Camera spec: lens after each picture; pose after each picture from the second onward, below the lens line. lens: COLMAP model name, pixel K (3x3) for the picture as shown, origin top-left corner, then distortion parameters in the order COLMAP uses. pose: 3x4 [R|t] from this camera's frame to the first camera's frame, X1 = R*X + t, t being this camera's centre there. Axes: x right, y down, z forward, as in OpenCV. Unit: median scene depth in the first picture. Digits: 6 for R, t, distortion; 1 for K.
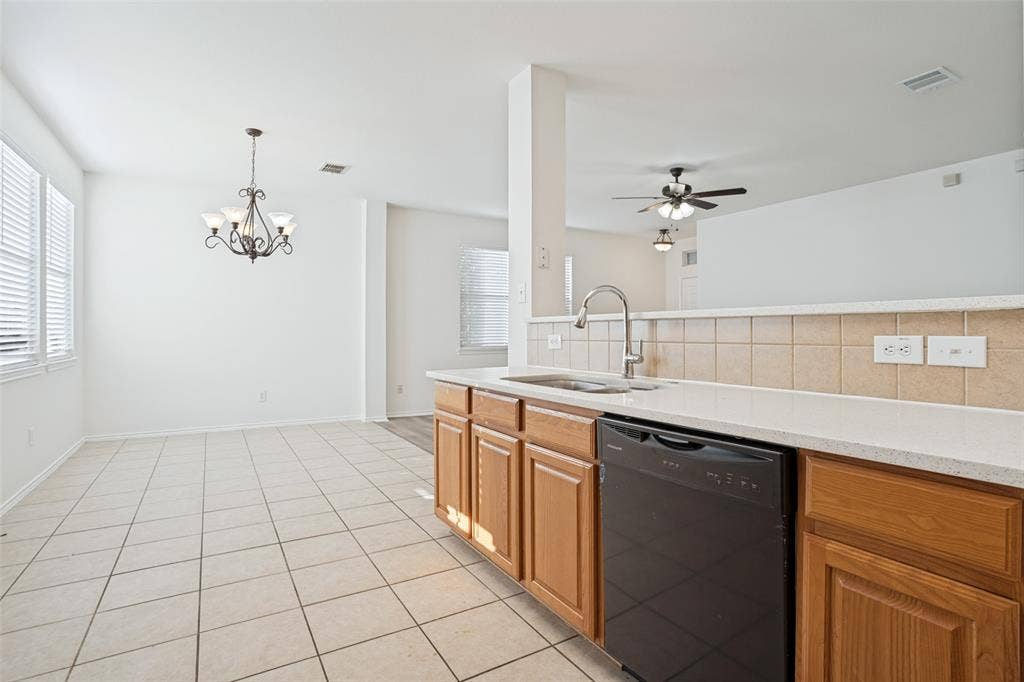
lens RADIAL K [[508.5, 0, 511.4], [0, 508.5, 335.7], [0, 0, 1]] dist [-0.080479, 0.044486]
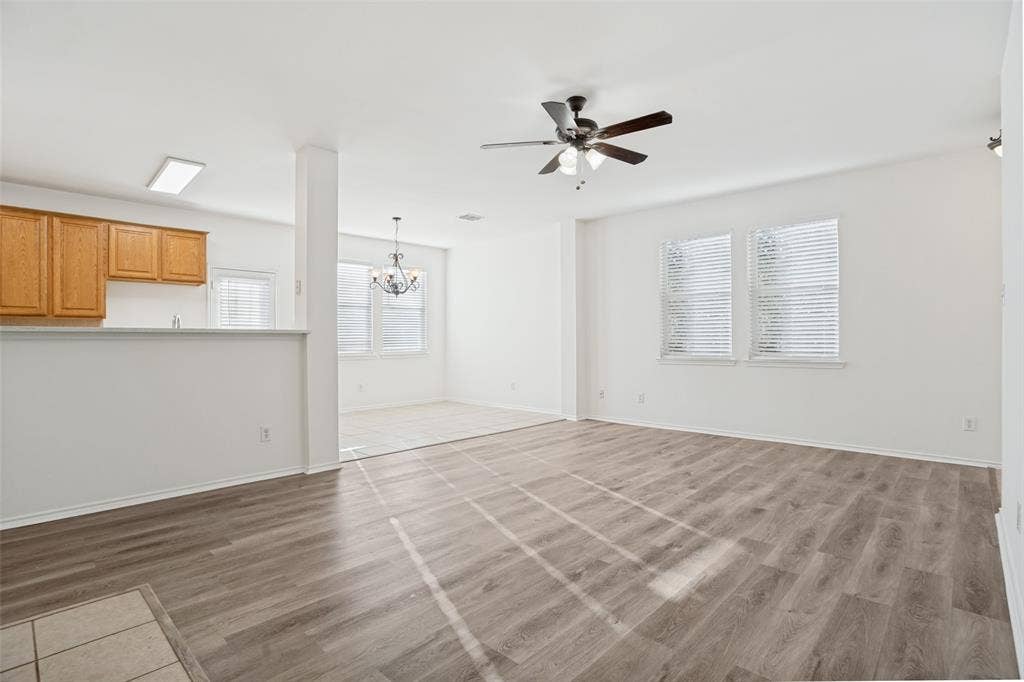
lens RADIAL K [[496.9, 0, 514.4], [0, 496.9, 341.3], [0, 0, 1]] dist [-0.063956, 0.042513]
pose [[0.274142, 0.003186, -0.961684, 0.951216], [-0.004063, 0.999989, 0.002155, -0.004133], [0.961681, 0.003317, 0.274152, 0.738882]]
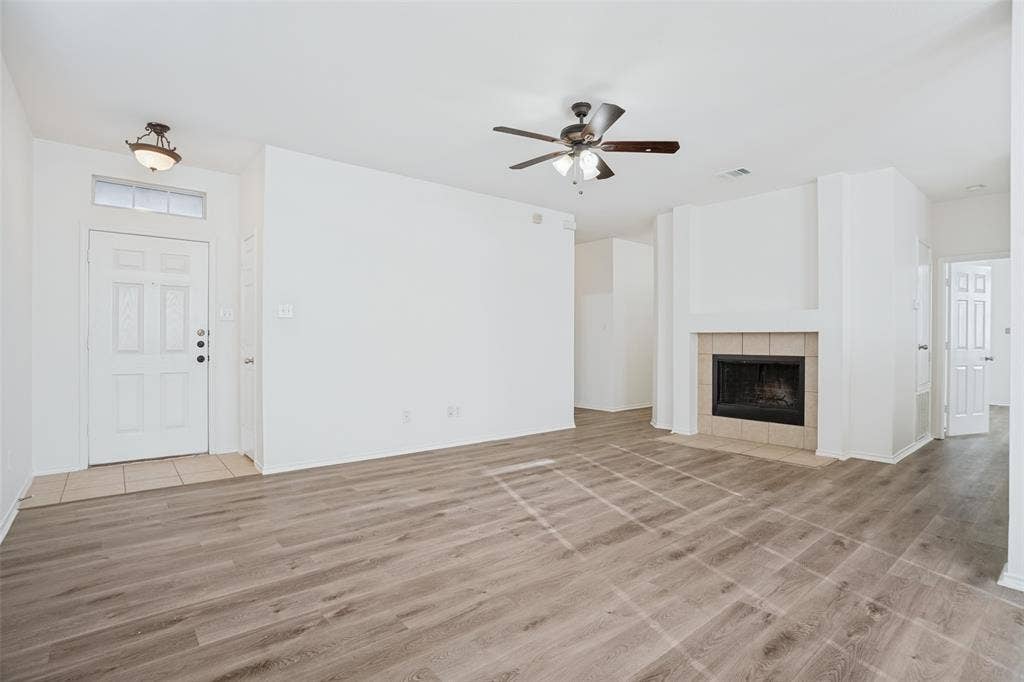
lens RADIAL K [[504.4, 0, 510.6], [0, 504.4, 336.8], [0, 0, 1]] dist [-0.063959, 0.026992]
pose [[-0.158694, 0.009149, 0.987285, -0.327340], [0.003580, 0.999956, -0.008691, -0.007718], [-0.987321, 0.002156, -0.158720, 1.205946]]
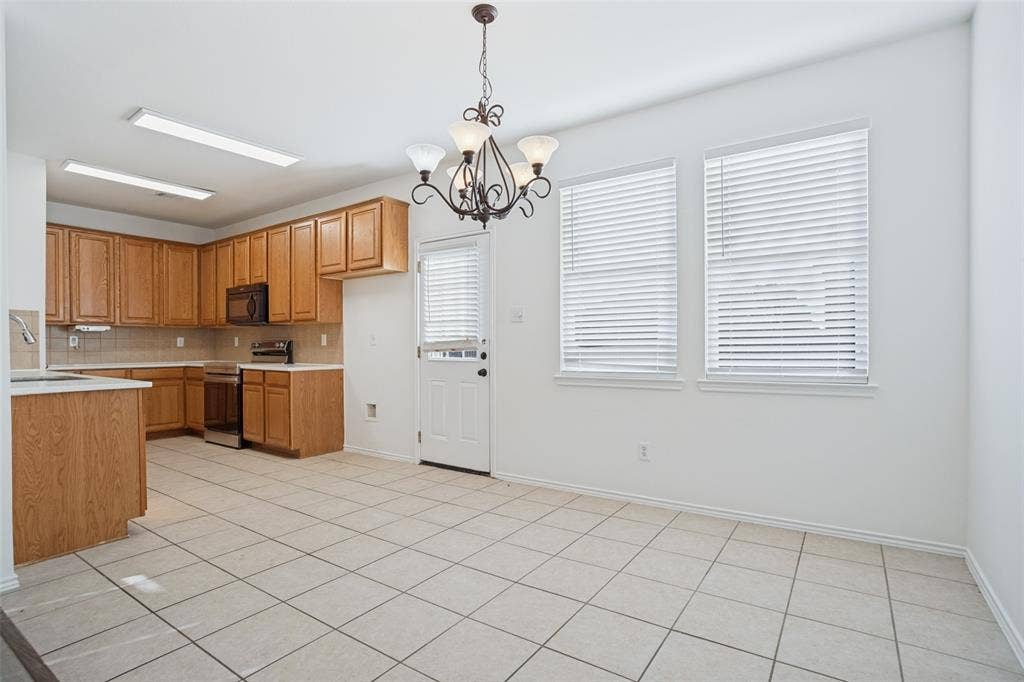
lens RADIAL K [[507.1, 0, 517.1], [0, 507.1, 349.8], [0, 0, 1]] dist [-0.059076, 0.025185]
pose [[-0.904552, 0.009351, -0.426260, -0.231991], [0.002704, 0.999865, 0.016197, -0.007309], [0.426354, 0.013498, -0.904456, 1.262178]]
